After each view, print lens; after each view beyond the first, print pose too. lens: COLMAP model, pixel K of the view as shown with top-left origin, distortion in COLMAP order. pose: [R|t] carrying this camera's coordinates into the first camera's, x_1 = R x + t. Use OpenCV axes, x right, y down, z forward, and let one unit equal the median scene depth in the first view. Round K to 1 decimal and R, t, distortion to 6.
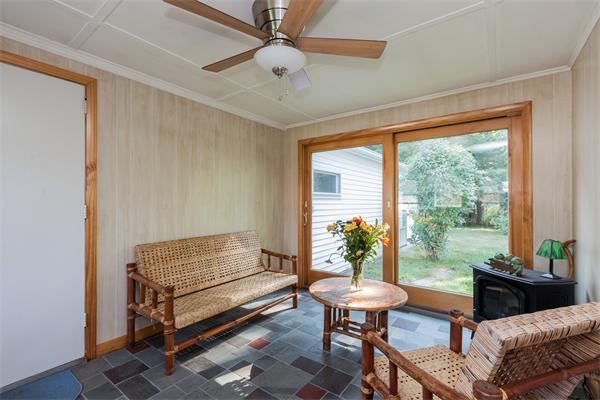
lens RADIAL K [[267.5, 0, 299.8], [0, 267.5, 200.6], [0, 0, 1]] dist [0.002580, 0.000110]
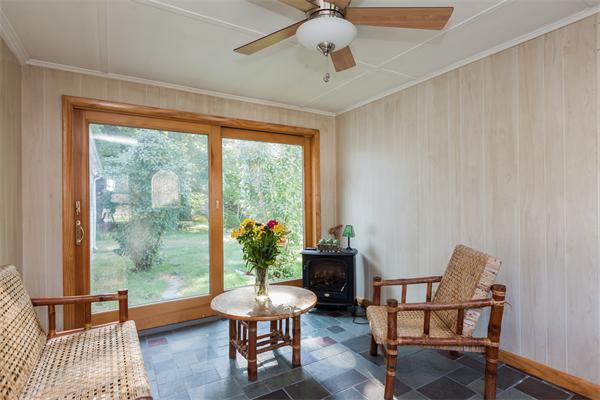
lens RADIAL K [[314.9, 0, 300.7], [0, 314.9, 200.6], [0, 0, 1]] dist [-0.001846, 0.000109]
pose [[0.378115, 0.001463, 0.925757, -0.561089], [0.004044, 0.999987, -0.003232, 0.003289], [-0.925750, 0.004965, 0.378104, 0.369251]]
